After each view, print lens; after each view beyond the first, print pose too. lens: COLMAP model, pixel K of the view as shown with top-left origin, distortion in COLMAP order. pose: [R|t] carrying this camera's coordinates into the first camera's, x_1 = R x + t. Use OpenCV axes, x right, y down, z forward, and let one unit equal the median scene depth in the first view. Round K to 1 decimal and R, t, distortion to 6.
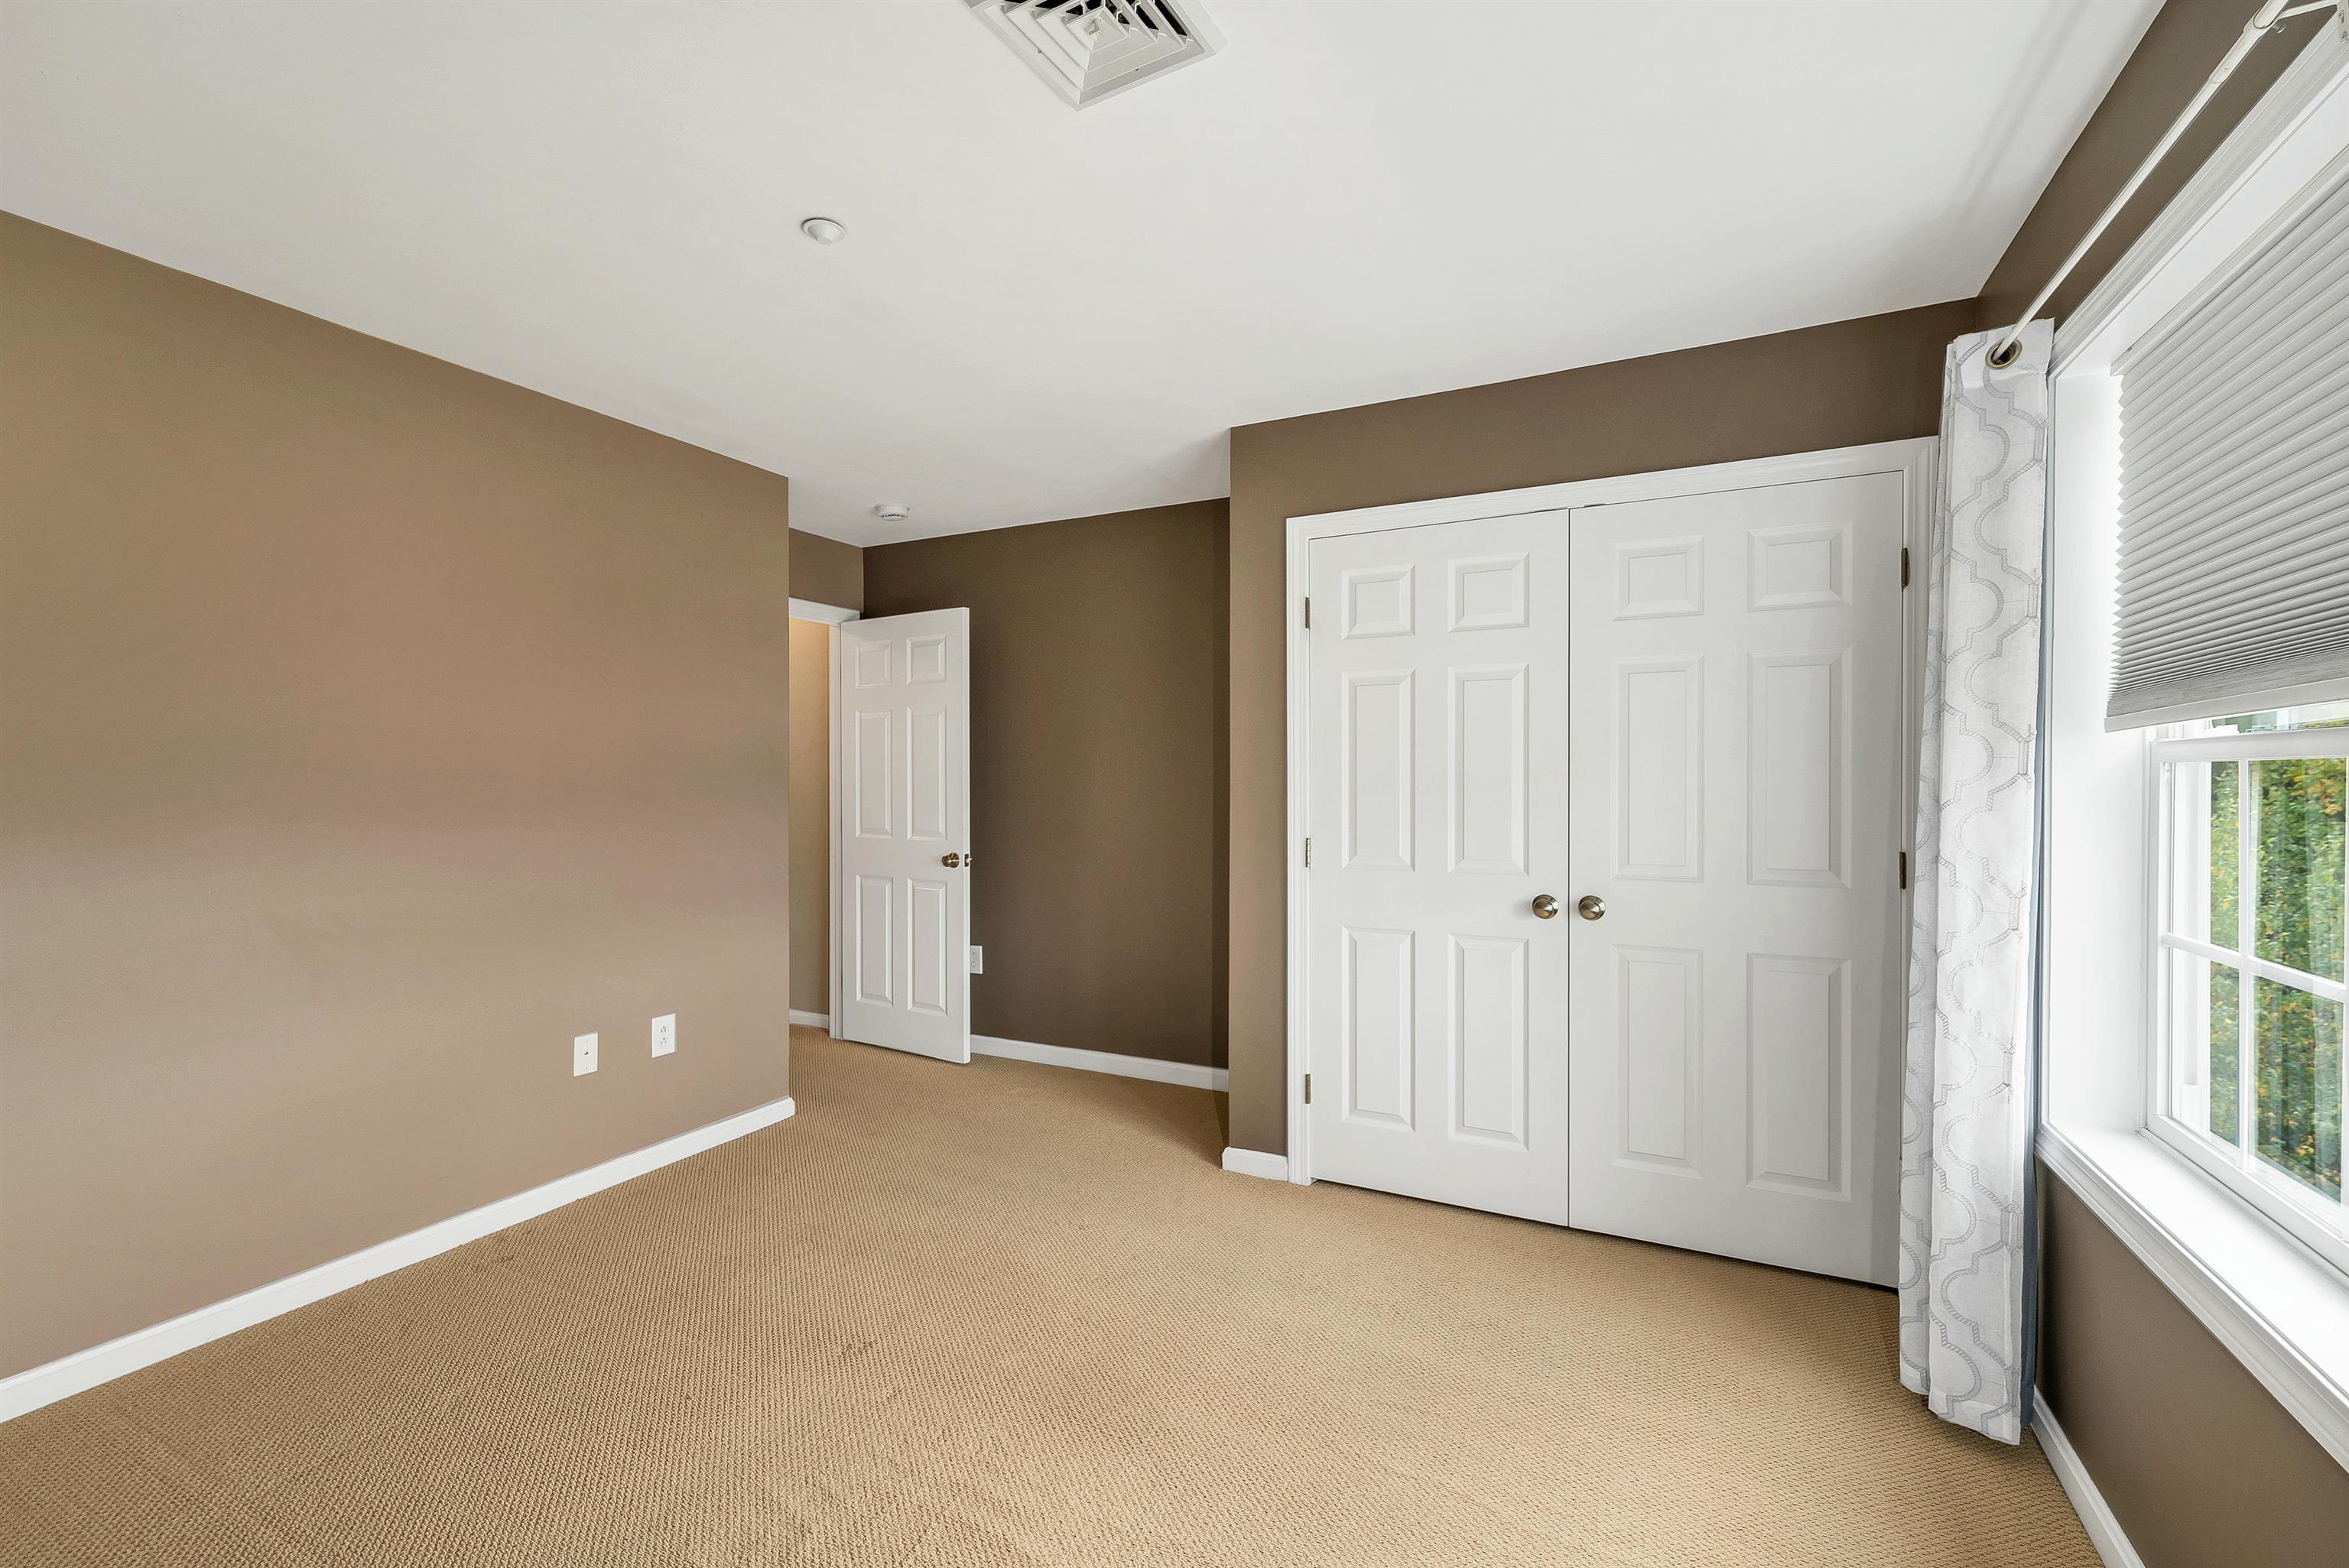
lens RADIAL K [[1022.1, 0, 1174.5], [0, 1022.1, 784.0], [0, 0, 1]] dist [0.000675, 0.000038]
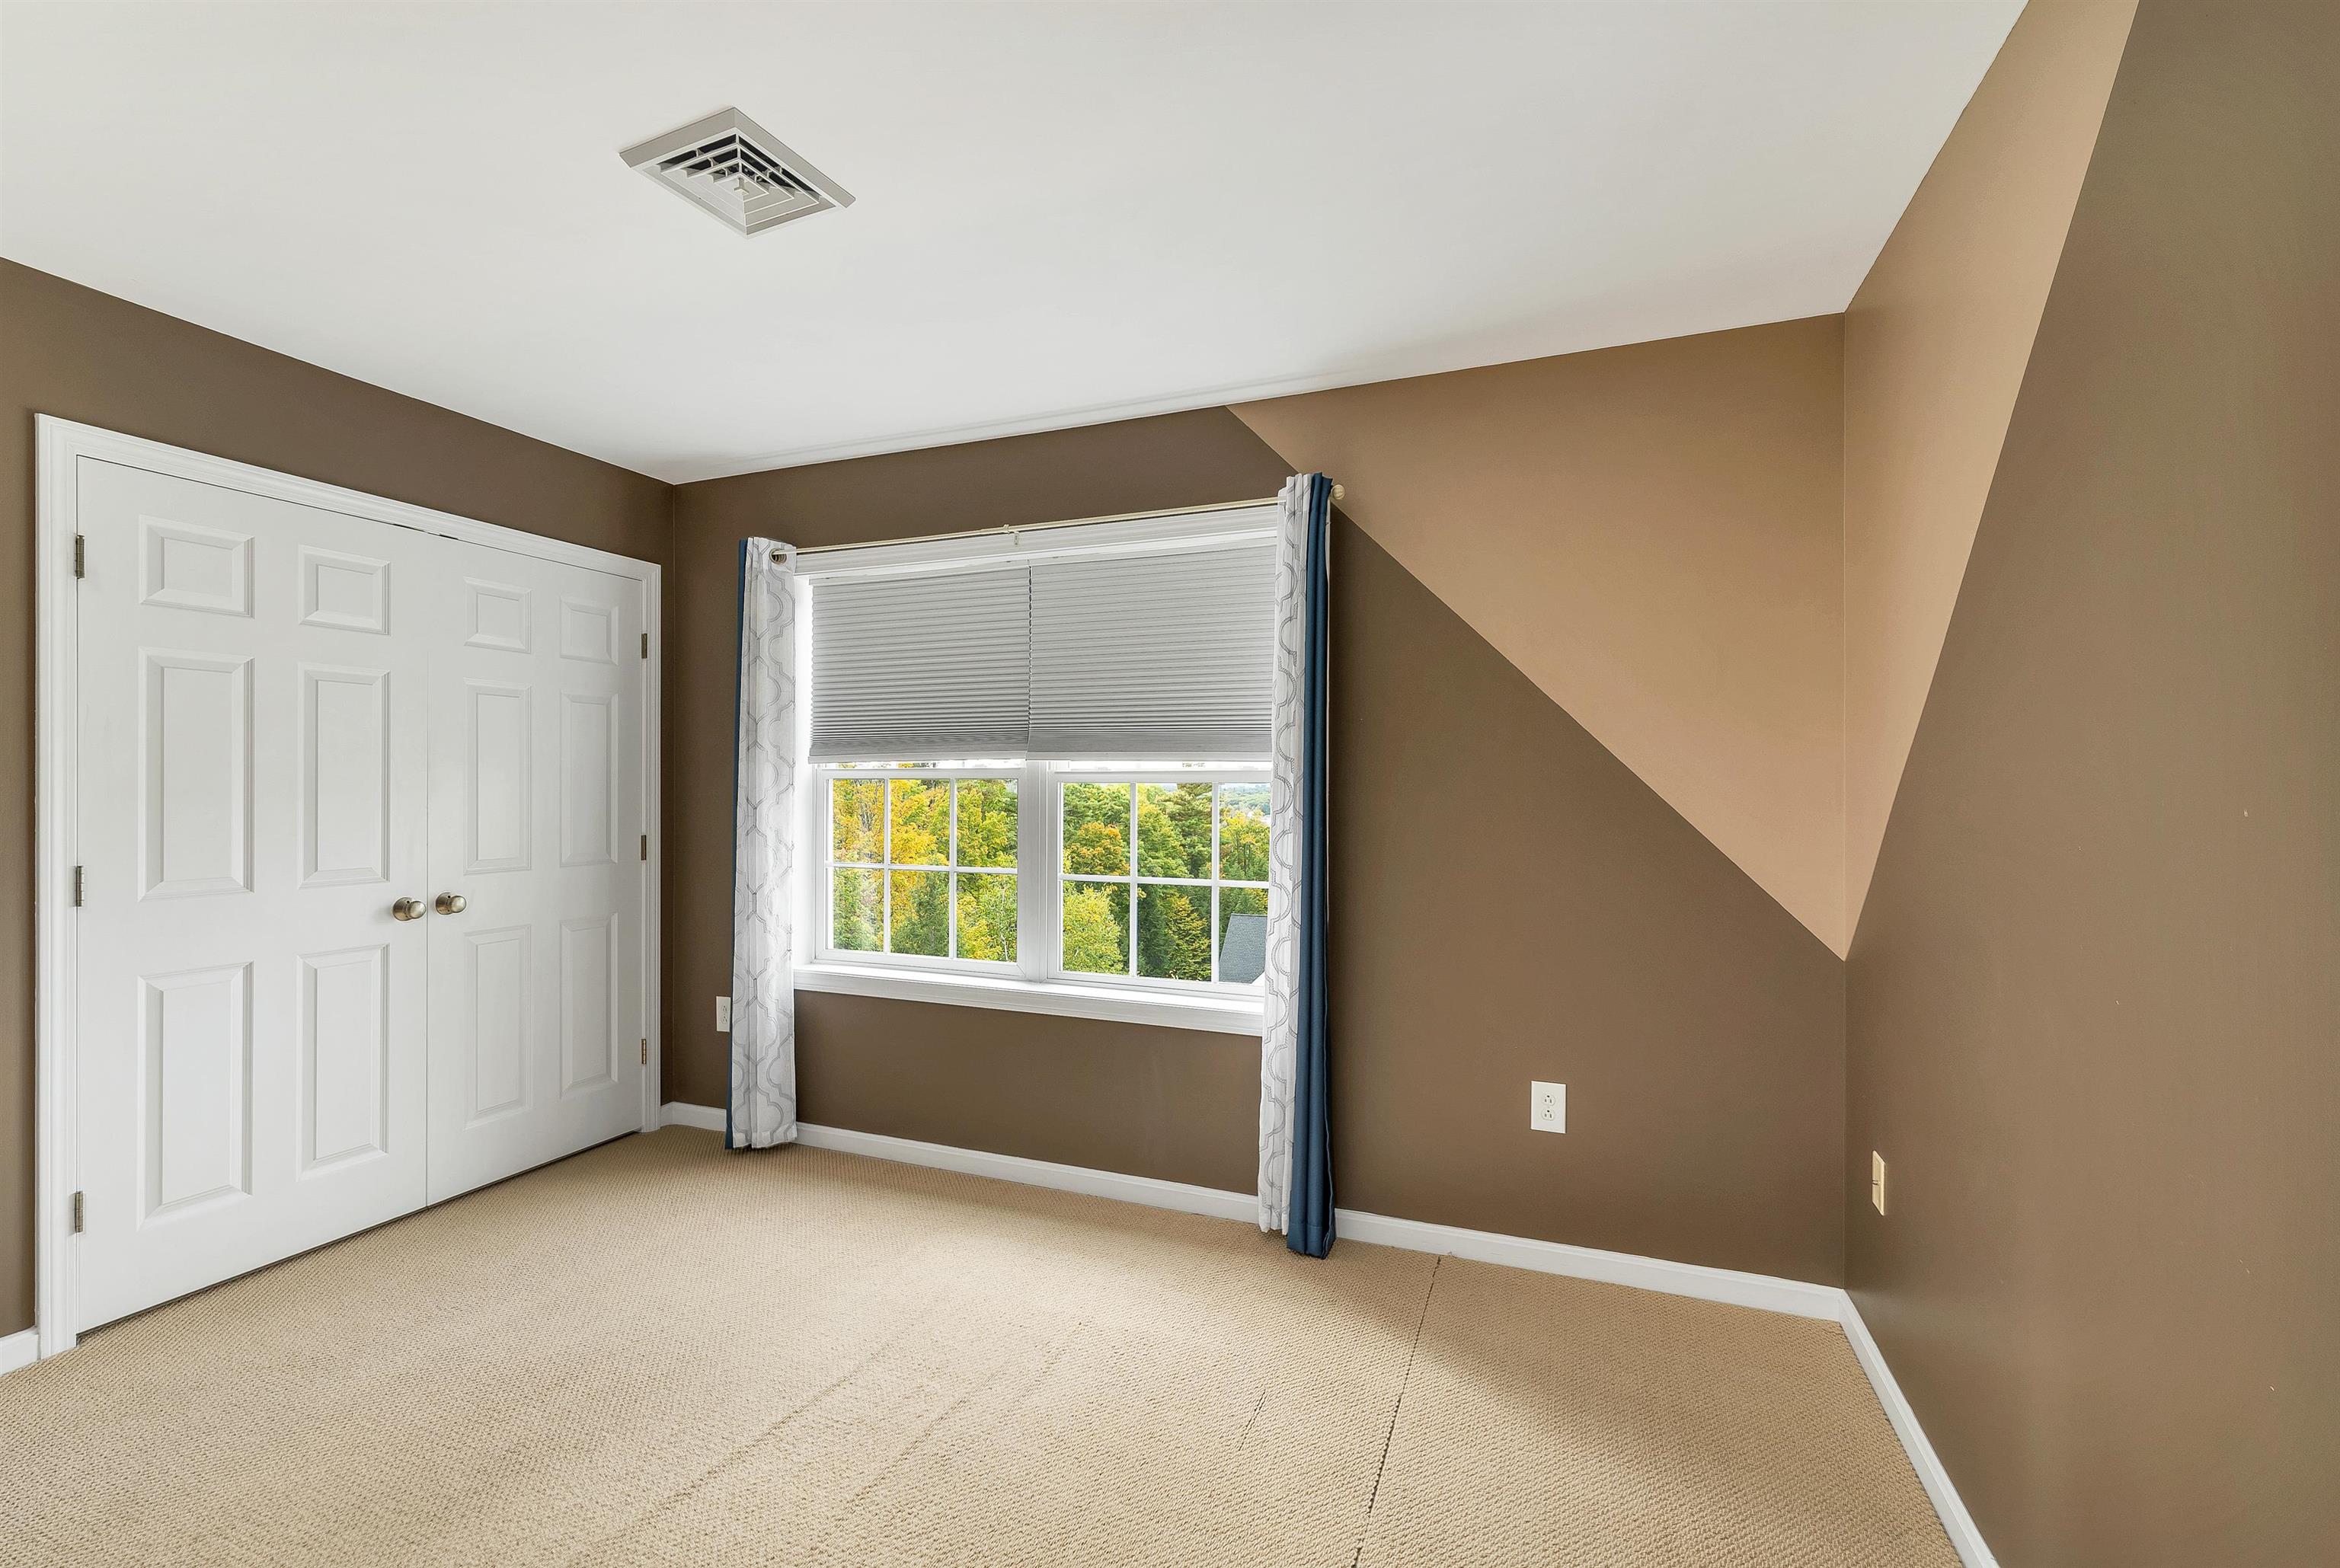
lens RADIAL K [[1019.9, 0, 1162.1], [0, 1019.9, 806.7], [0, 0, 1]] dist [0.002230, 0.000205]
pose [[-0.105430, -0.014583, 0.994320, -0.785848], [0.005033, 0.999872, 0.015198, 0.004337], [-0.994414, 0.006607, -0.105343, 0.365876]]
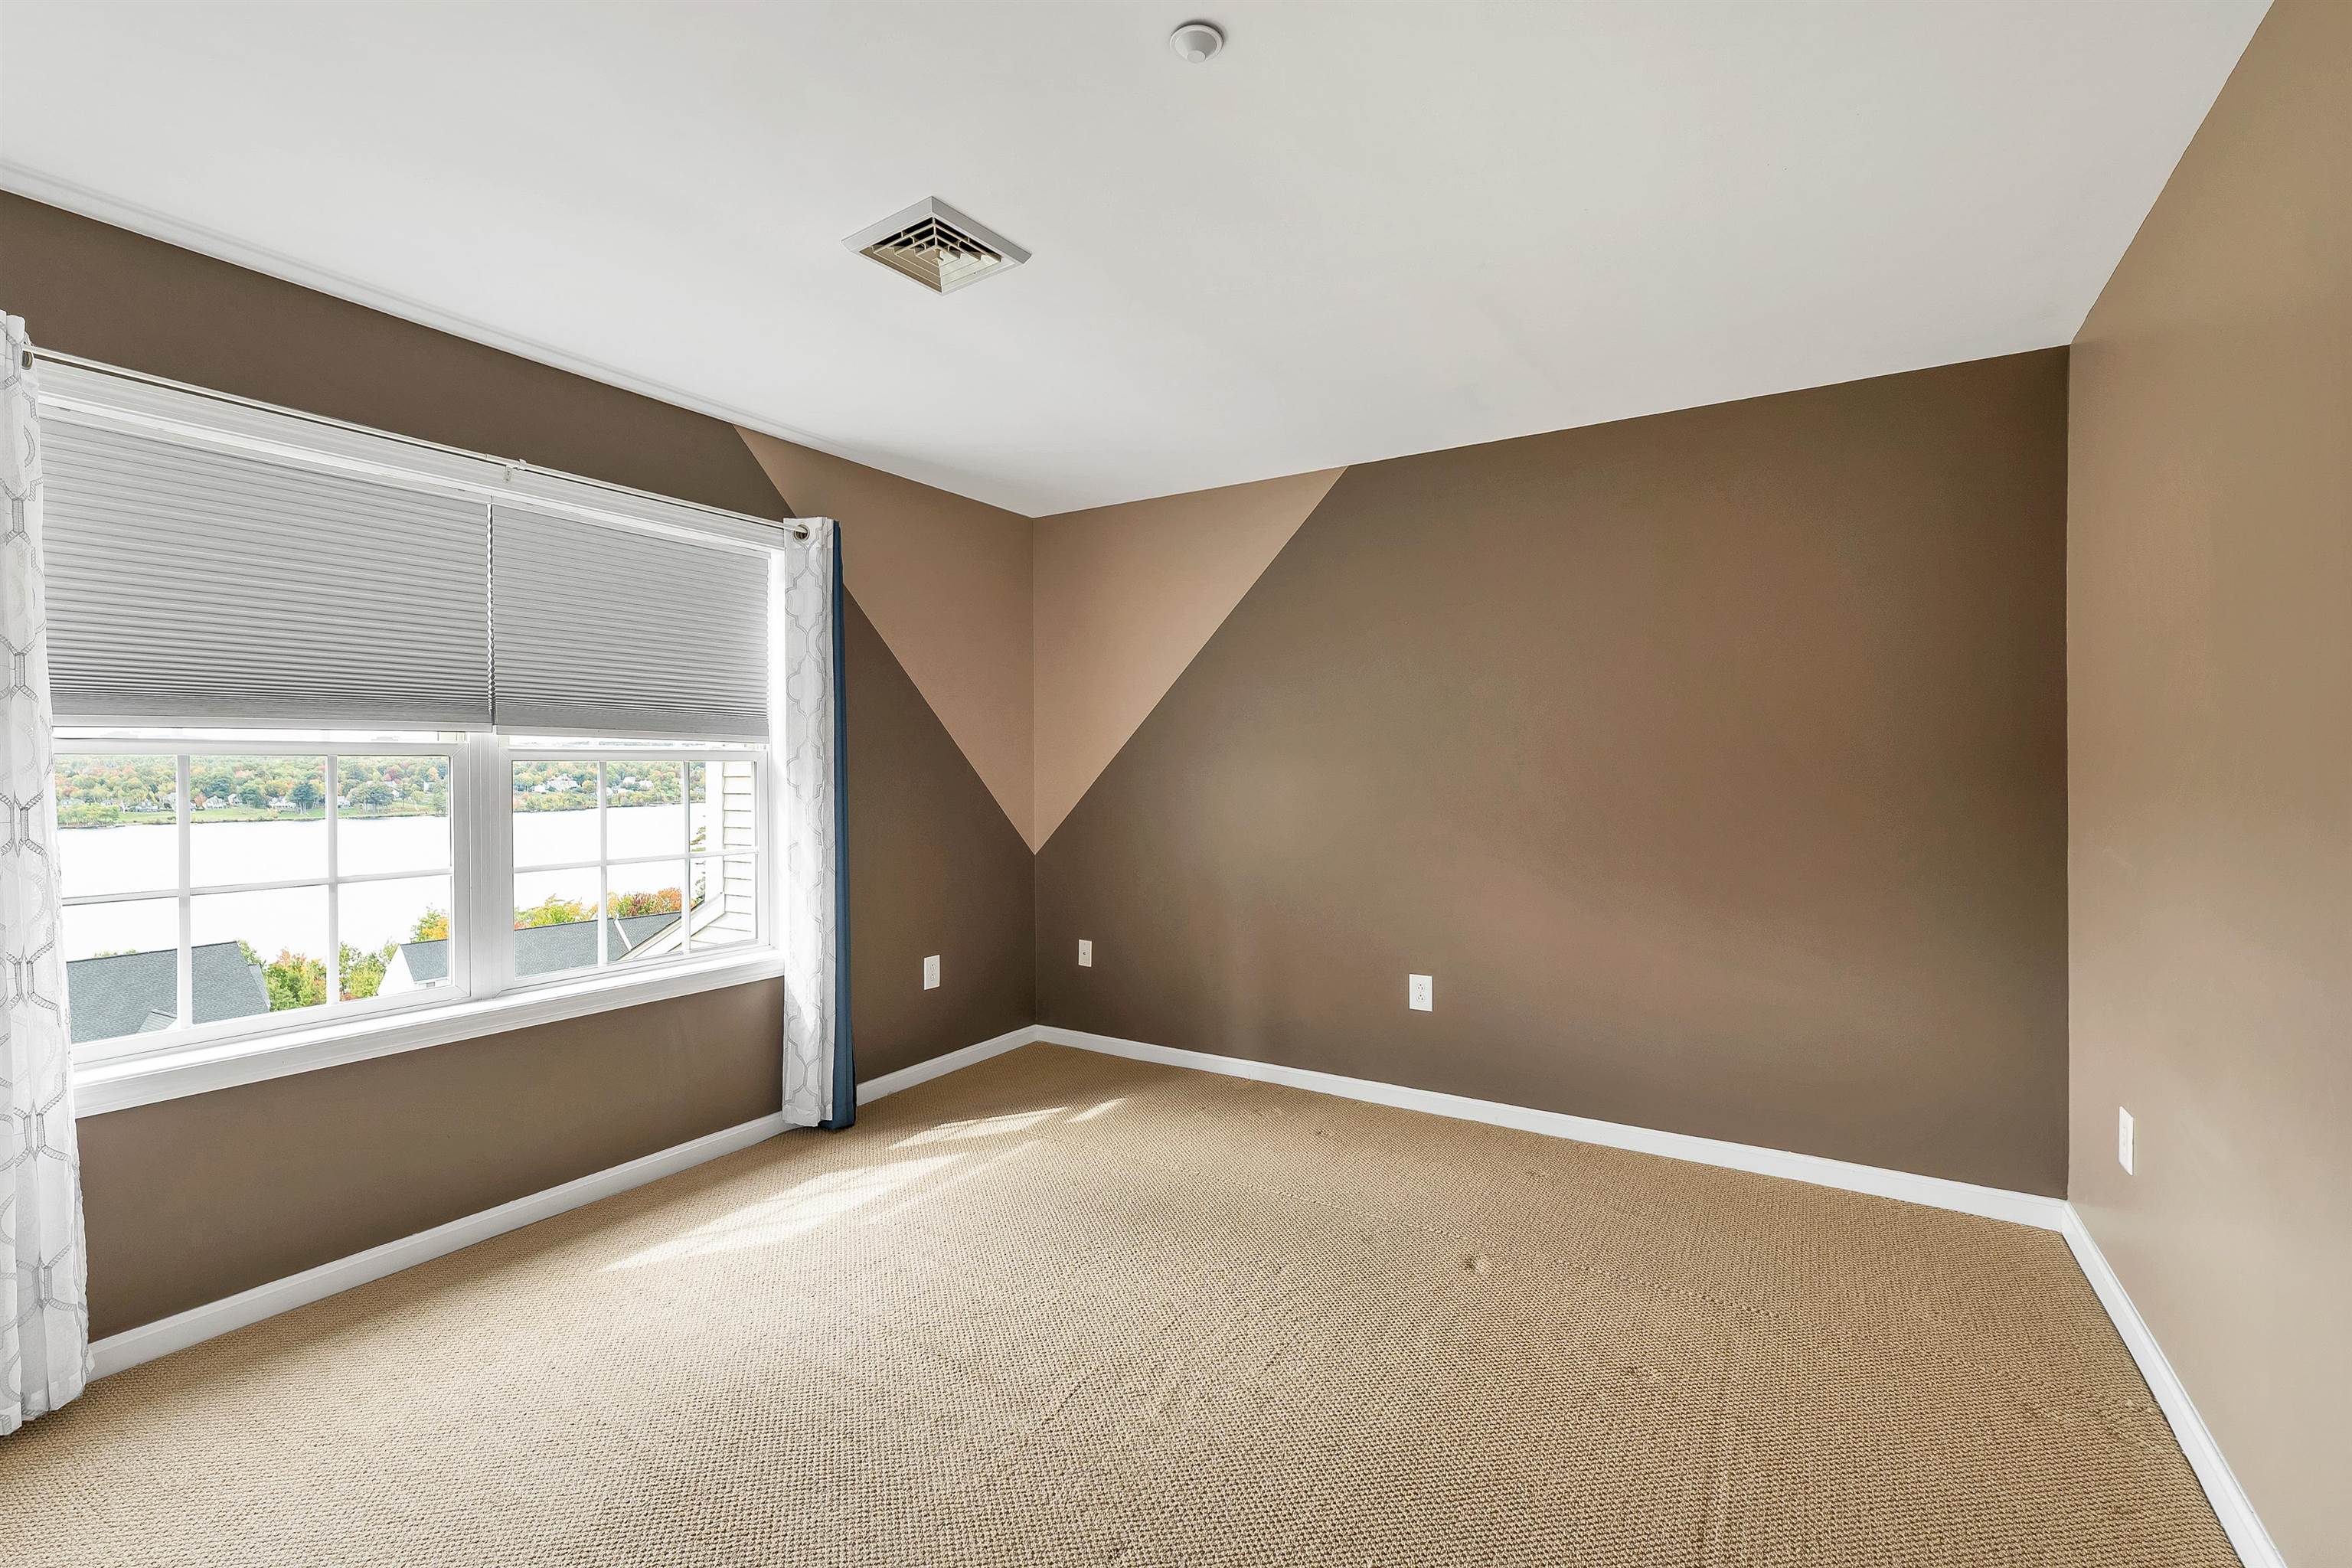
lens RADIAL K [[1023.5, 0, 1176.0], [0, 1023.5, 784.0], [0, 0, 1]] dist [0.000675, 0.000038]
pose [[-0.998068, -0.008205, 0.061595, -0.294596], [-0.006295, 0.999495, 0.031140, -0.021353], [-0.061819, 0.030692, -0.997615, 1.406151]]
